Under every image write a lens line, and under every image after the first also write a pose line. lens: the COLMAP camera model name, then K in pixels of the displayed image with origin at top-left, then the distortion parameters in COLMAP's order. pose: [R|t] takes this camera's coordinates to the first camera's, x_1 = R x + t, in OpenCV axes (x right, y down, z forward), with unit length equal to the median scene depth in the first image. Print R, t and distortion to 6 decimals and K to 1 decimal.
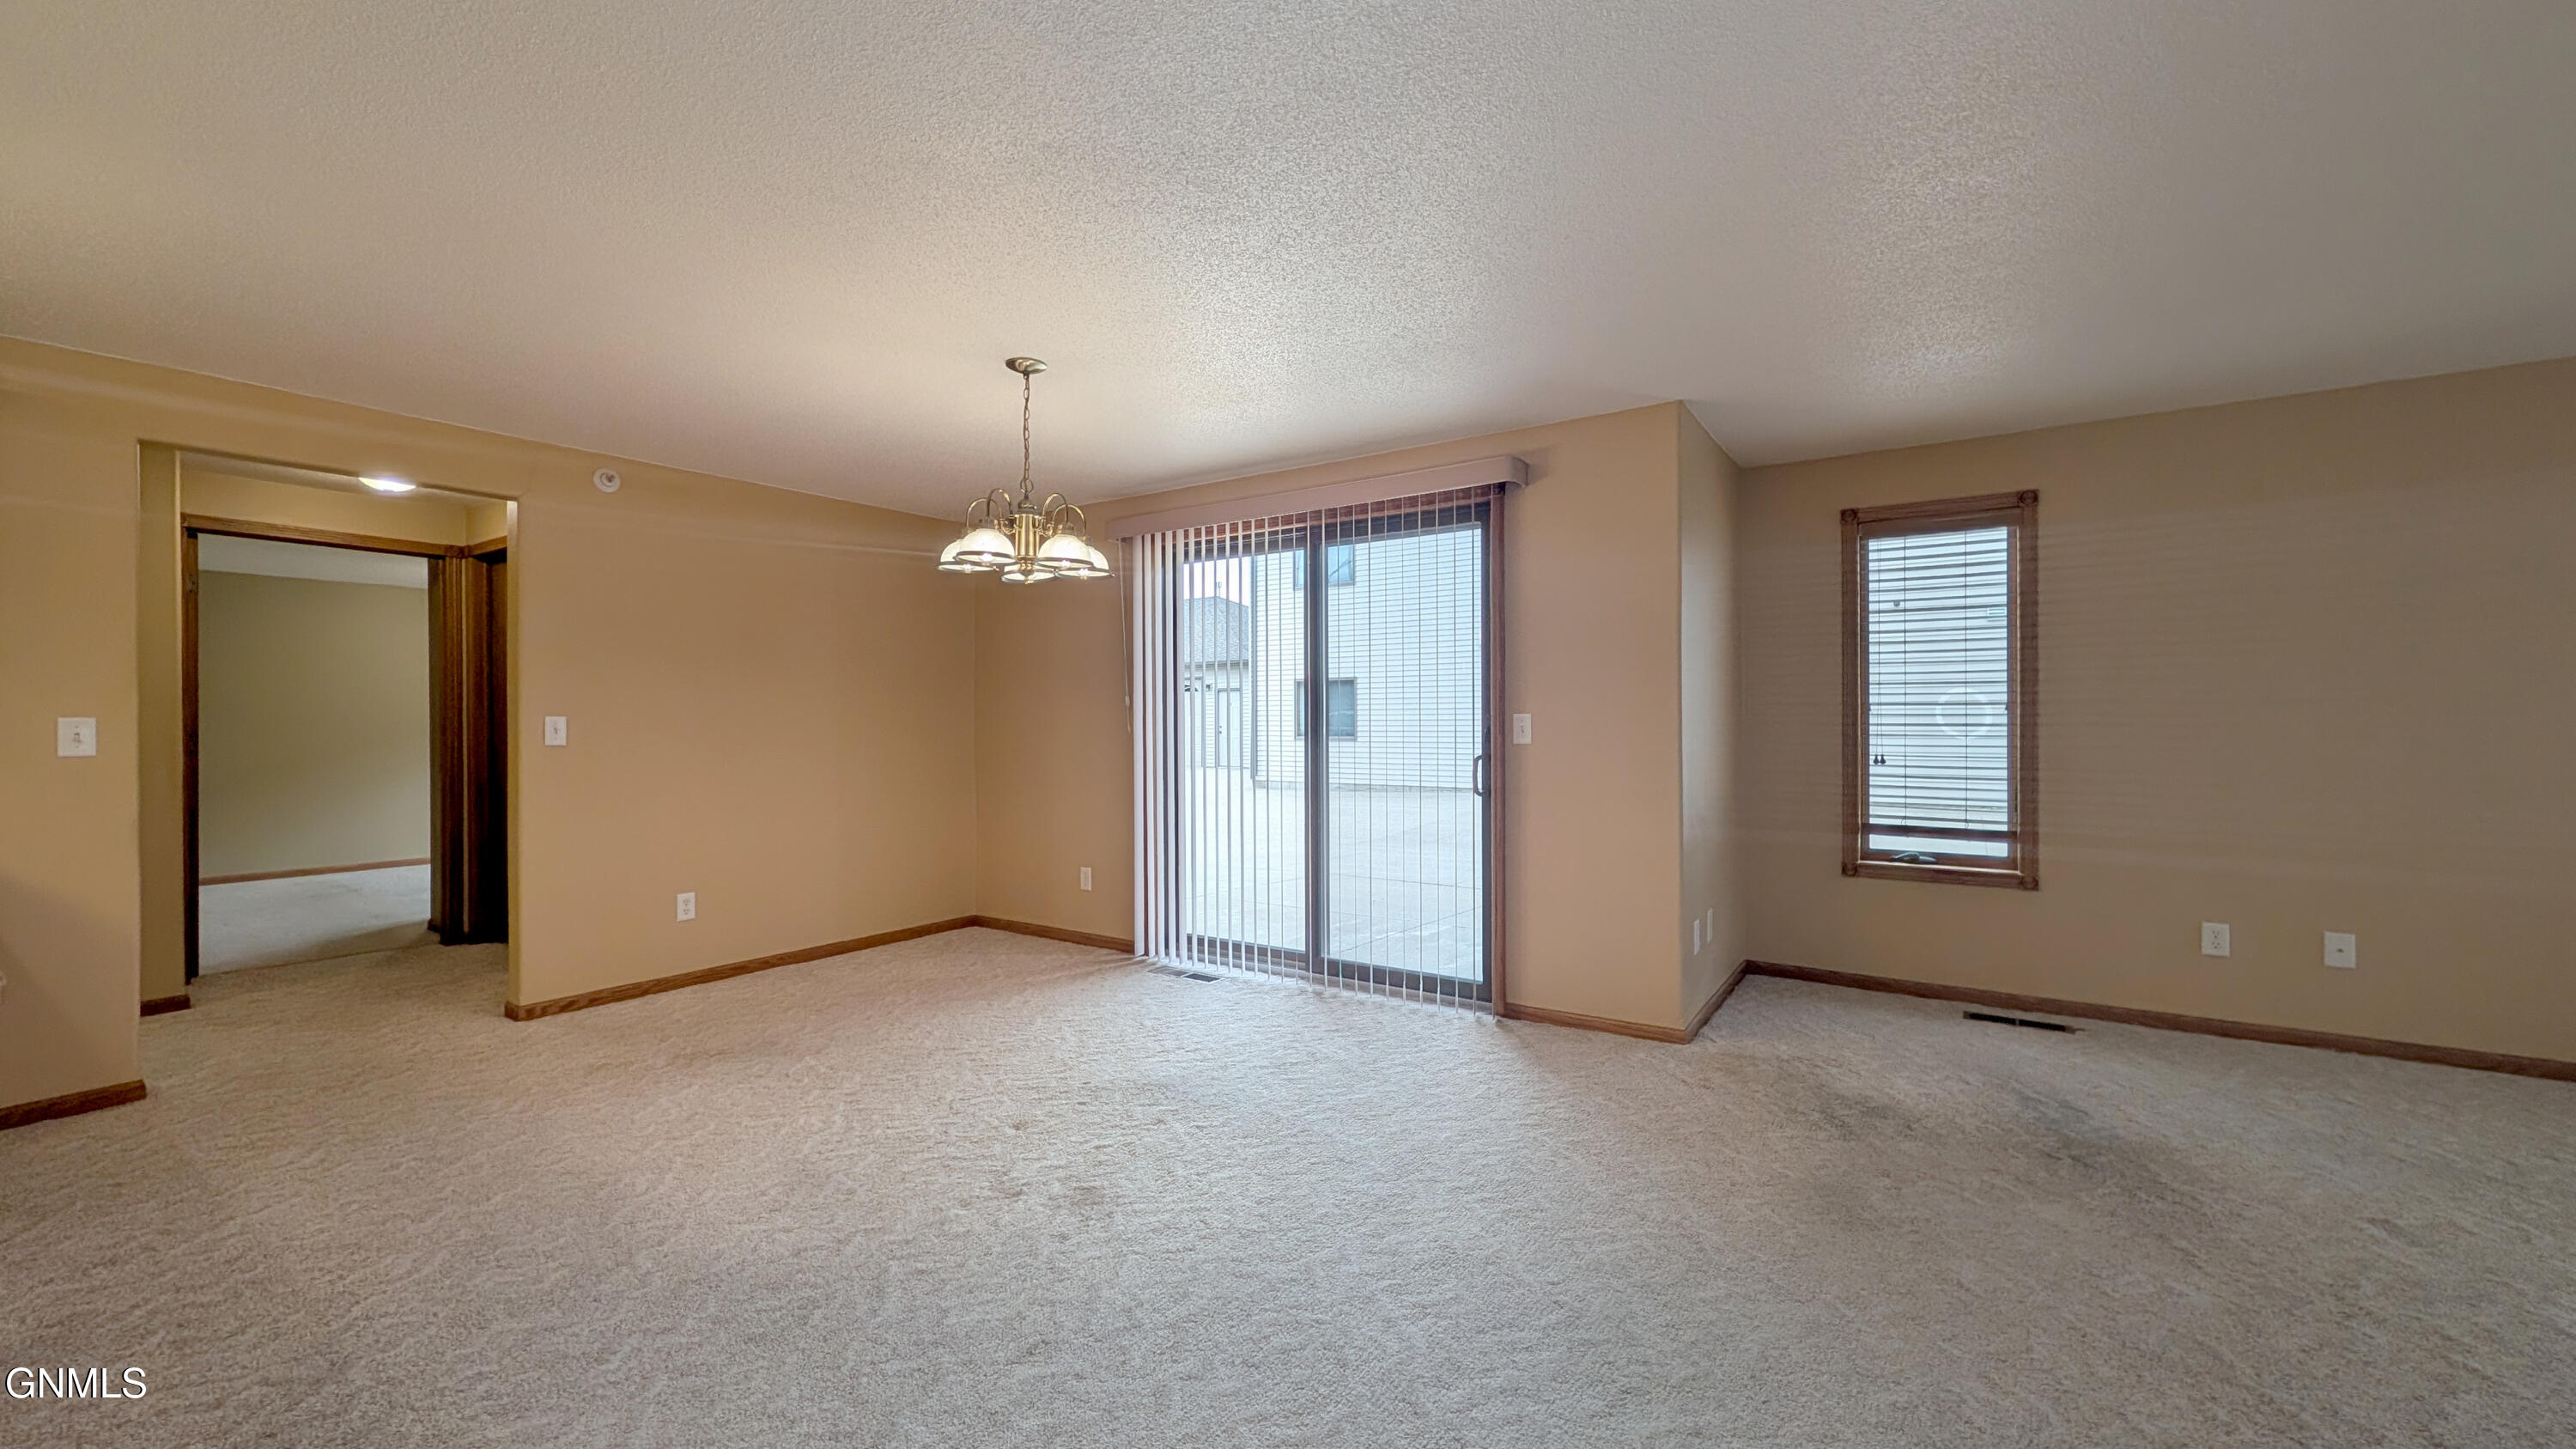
lens RADIAL K [[995.8, 0, 1279.6], [0, 995.8, 724.7], [0, 0, 1]] dist [0.002412, -0.000283]
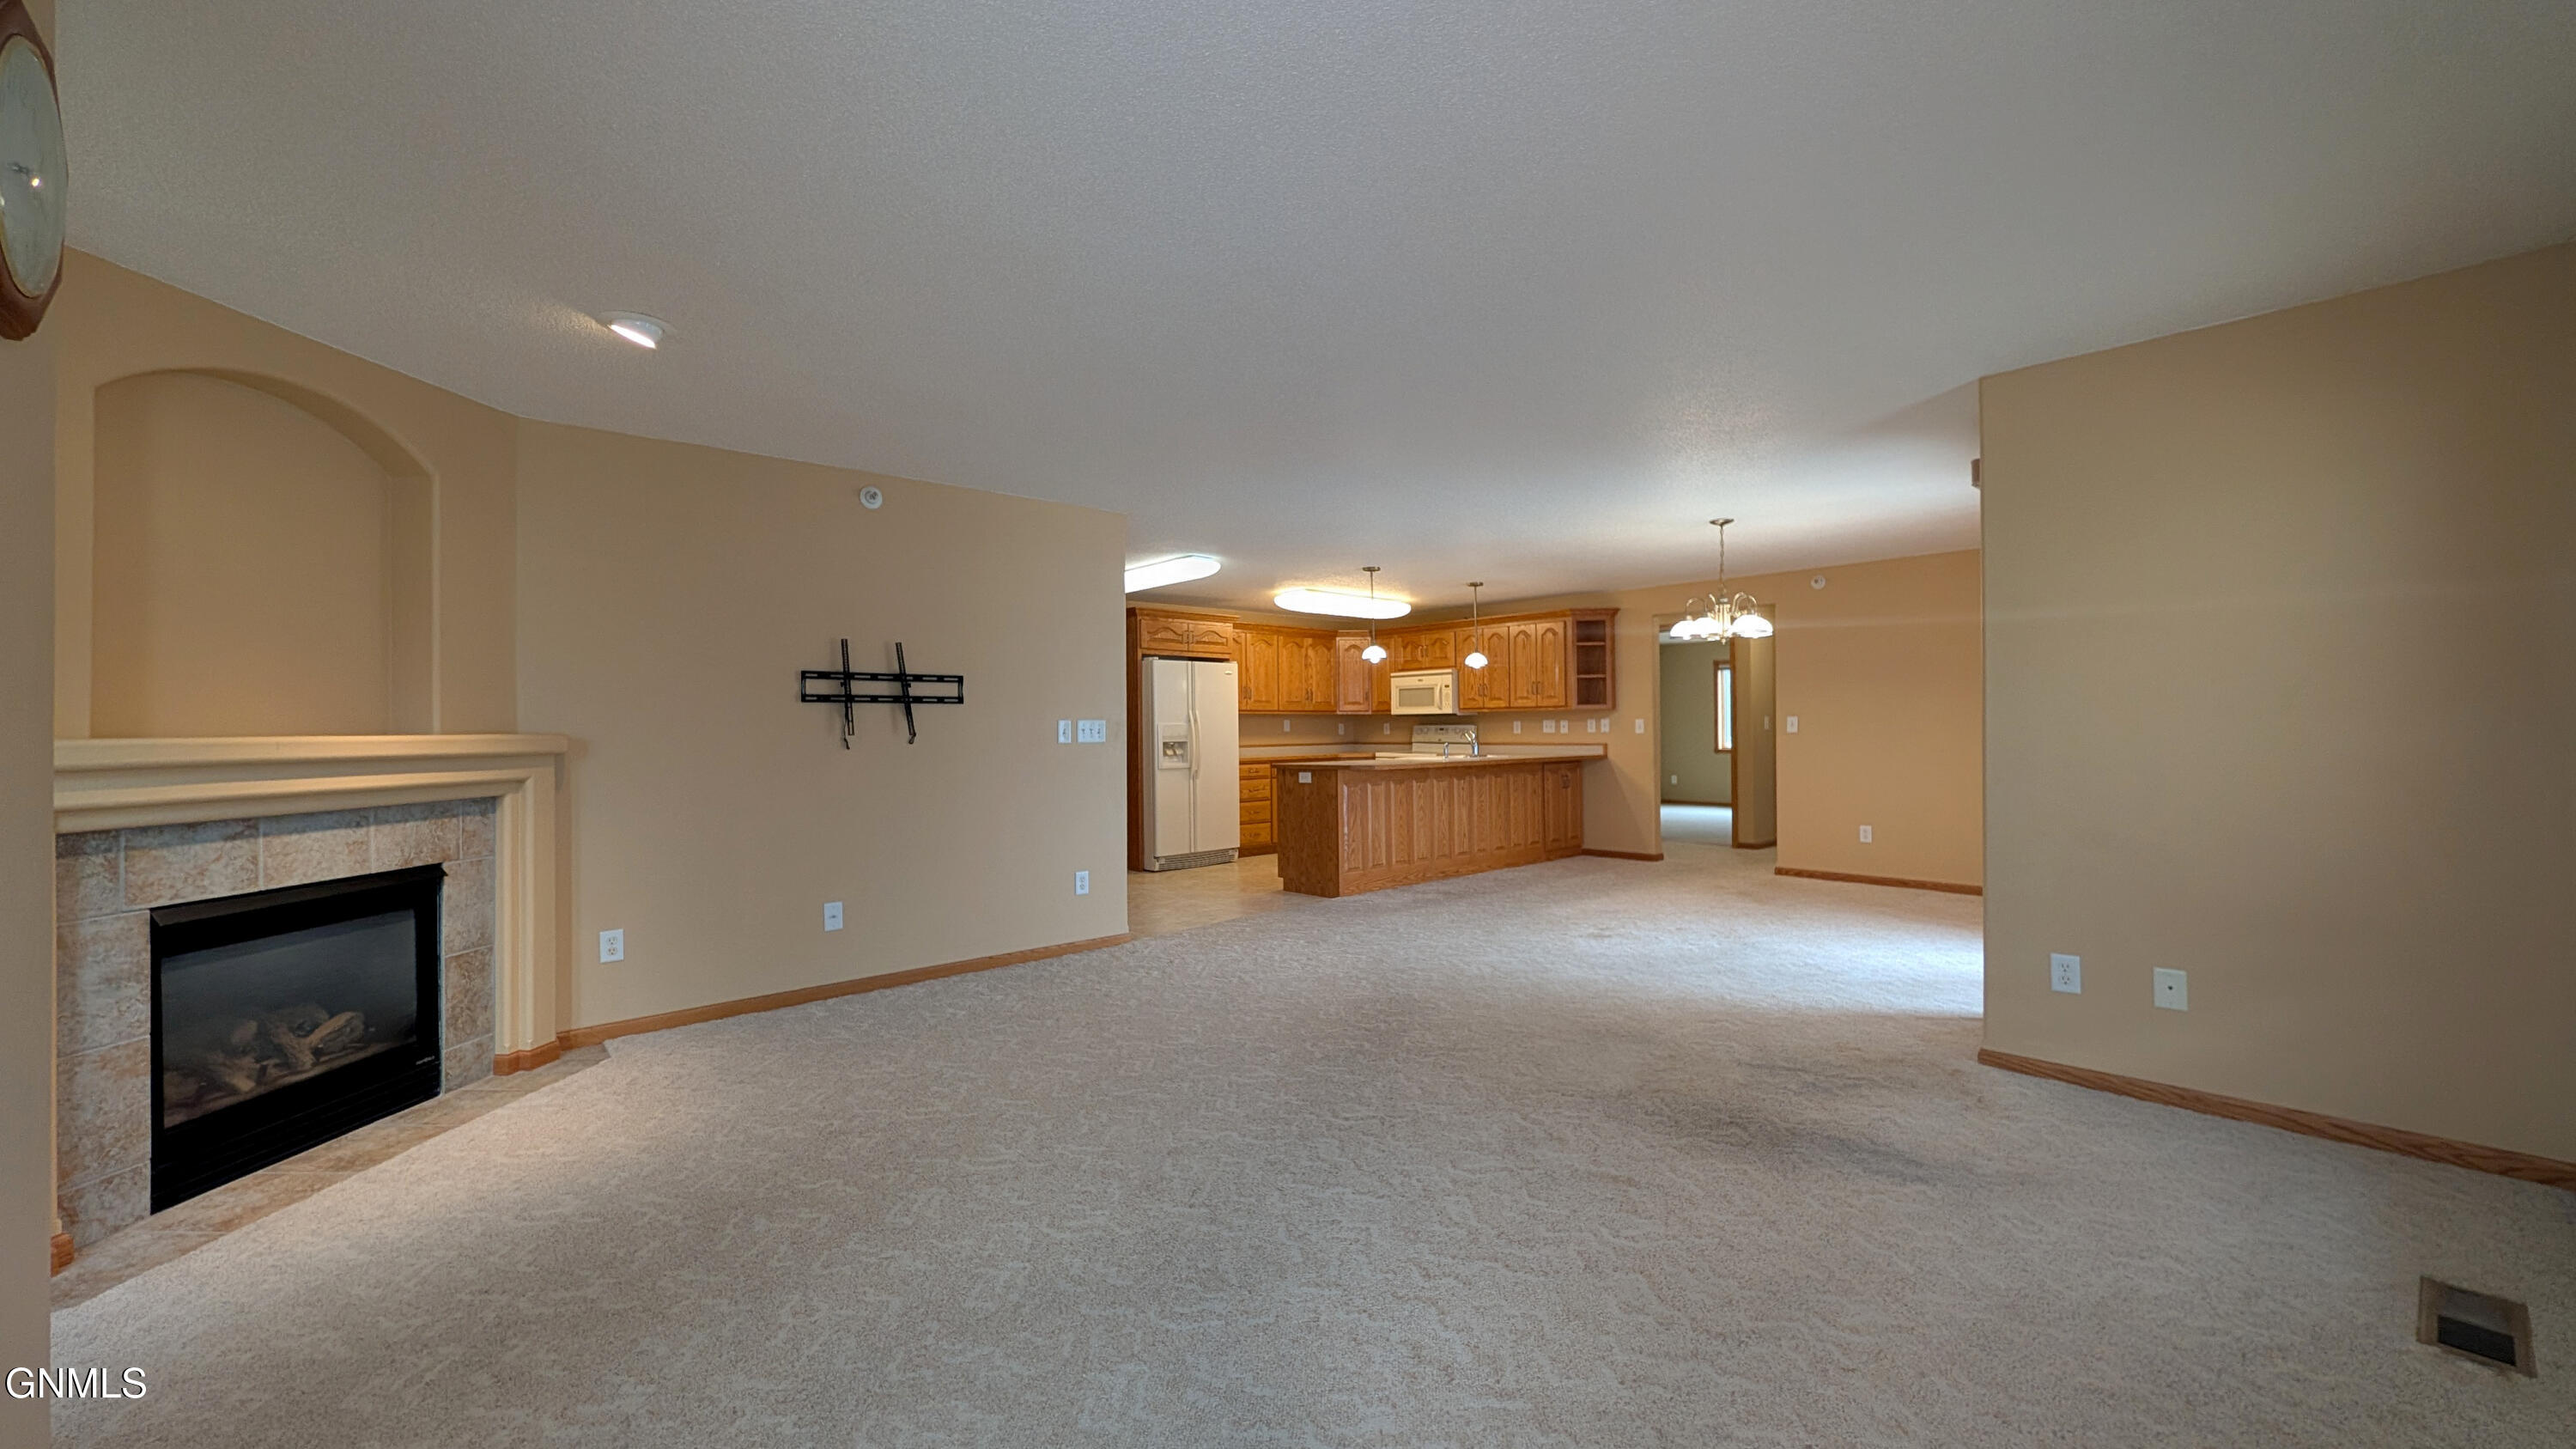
lens RADIAL K [[995.8, 0, 1282.9], [0, 995.8, 720.5], [0, 0, 1]] dist [0.002412, -0.000283]
pose [[-0.231035, 0.000749, -0.972945, 1.348162], [0.006991, 0.999975, -0.000890, -0.006622], [0.972920, -0.007008, -0.231035, 0.517791]]
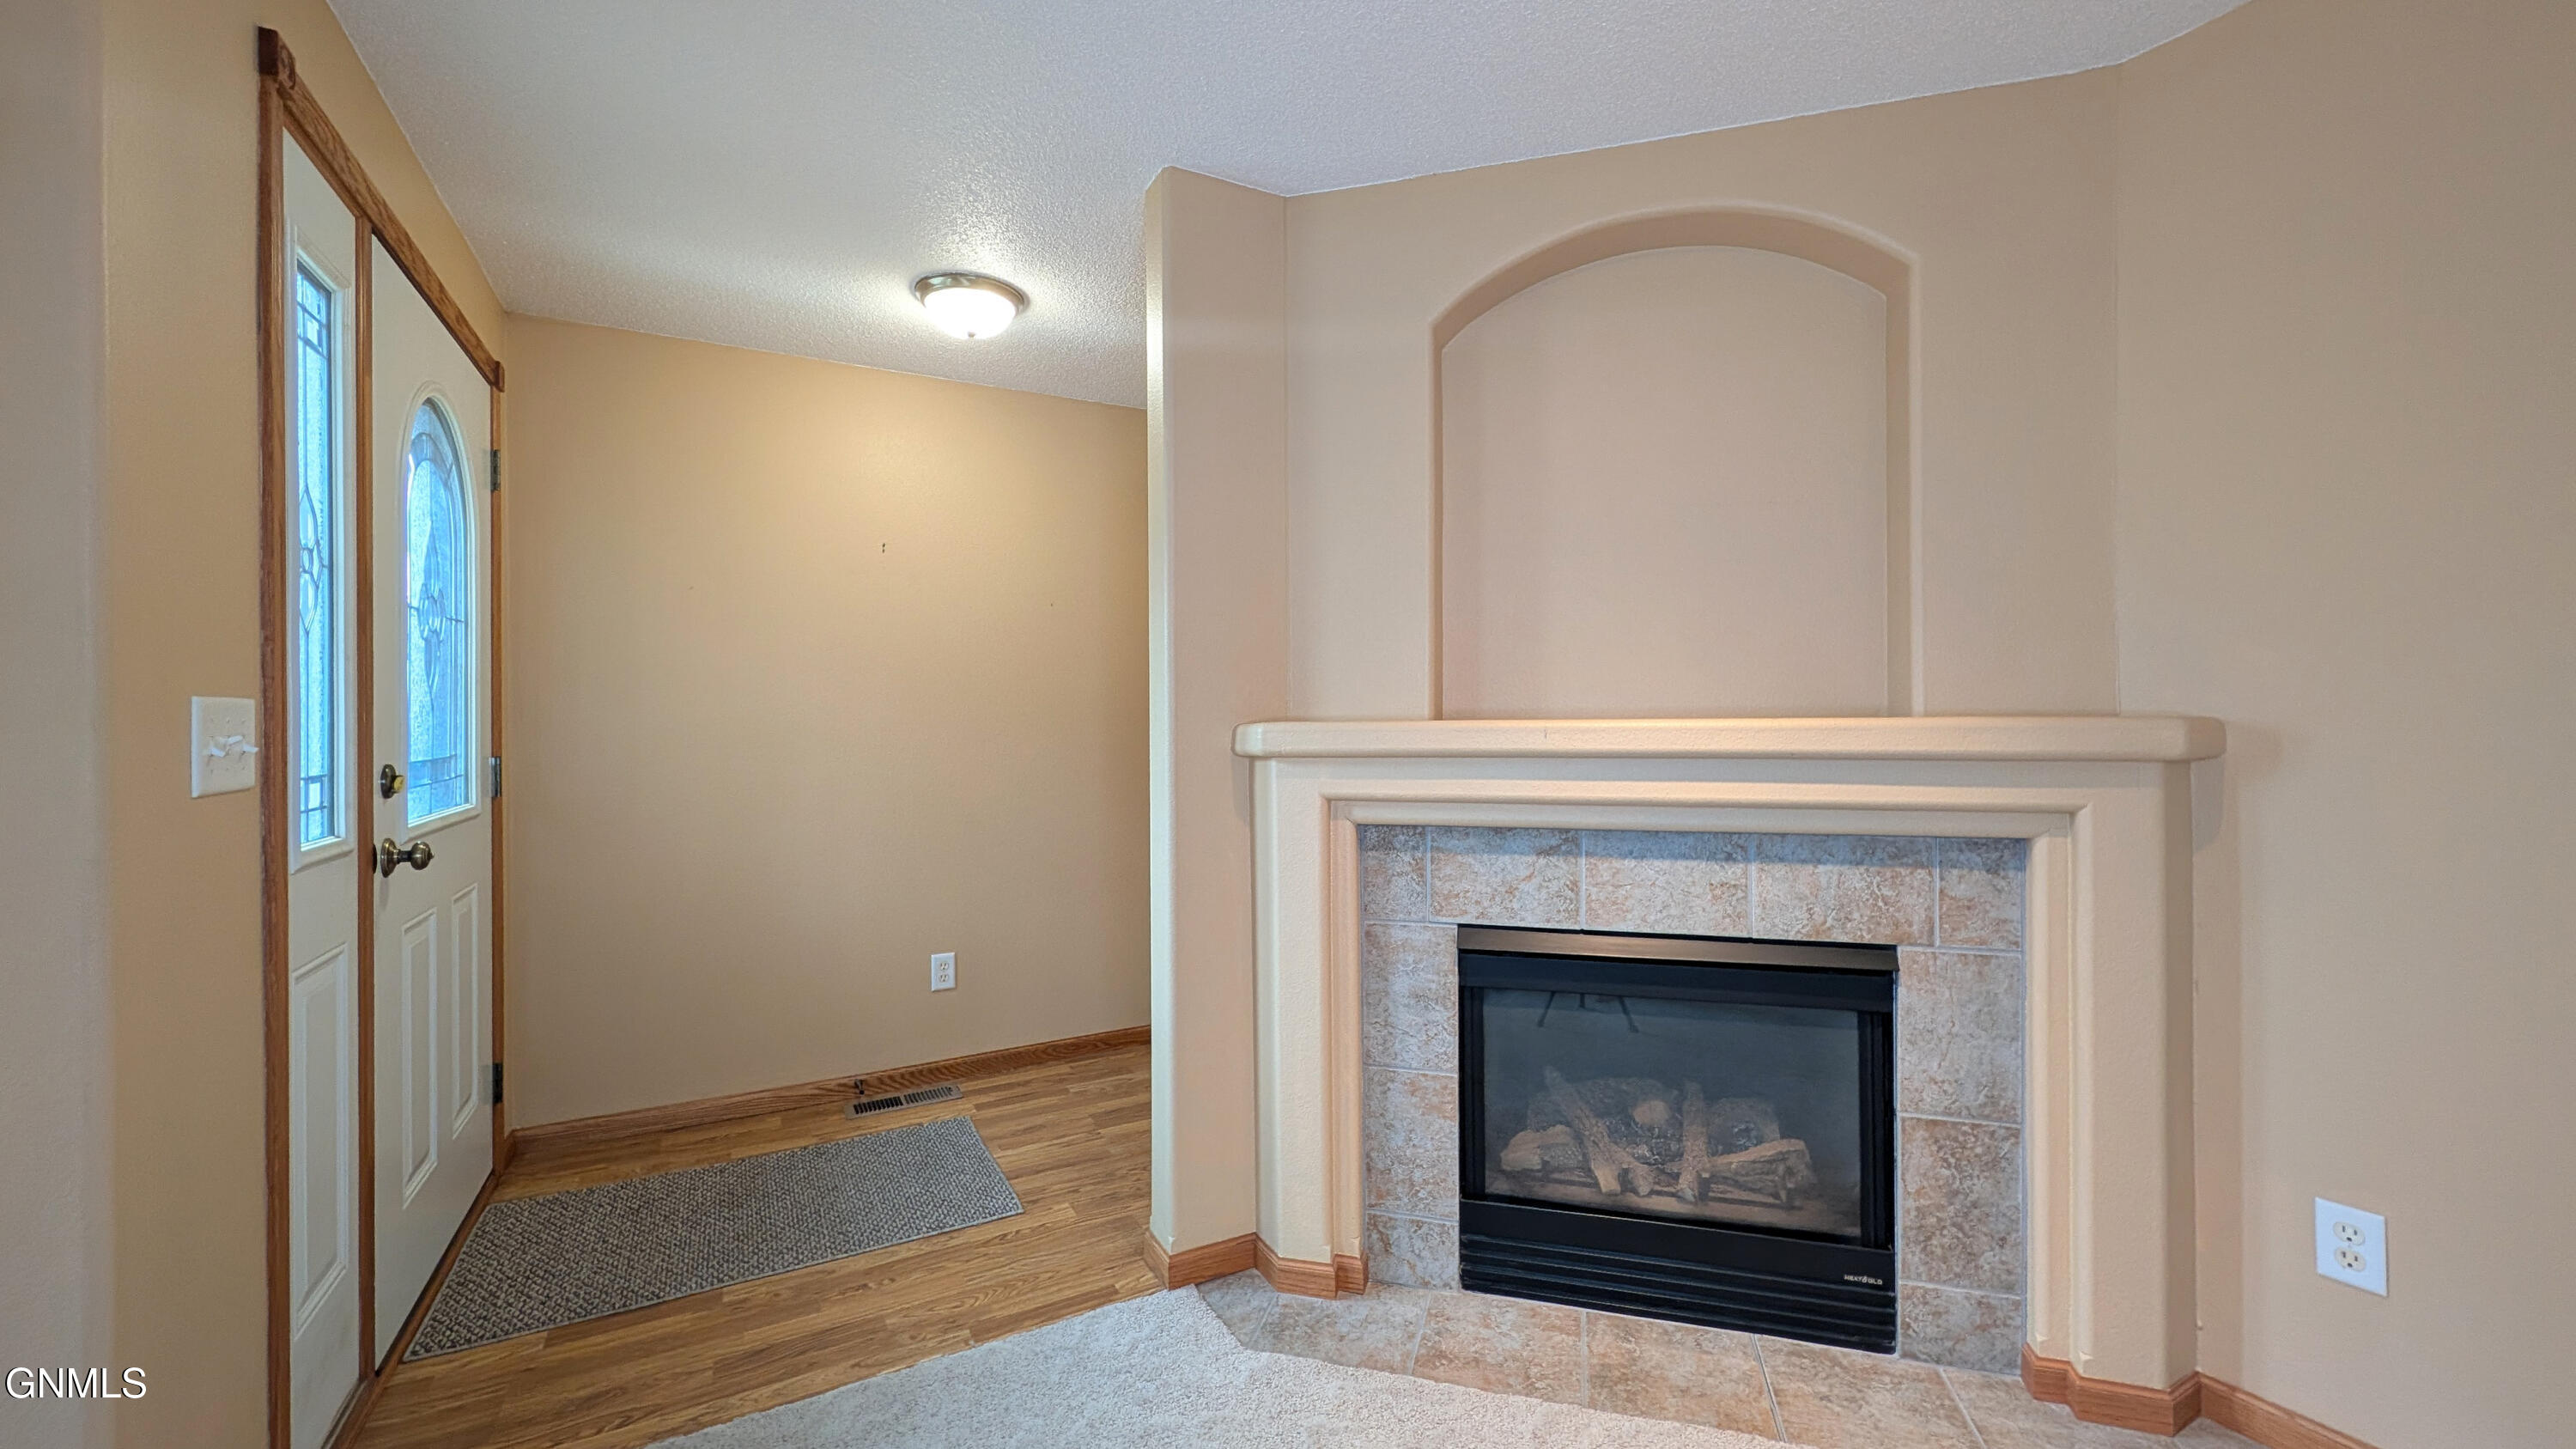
lens RADIAL K [[995.8, 0, 1282.4], [0, 995.8, 715.4], [0, 0, 1]] dist [0.002412, -0.000283]
pose [[-0.895186, 0.011025, 0.445556, 0.746547], [0.010132, 0.999939, -0.004385, -0.002660], [-0.445578, 0.000590, -0.895243, 0.189085]]
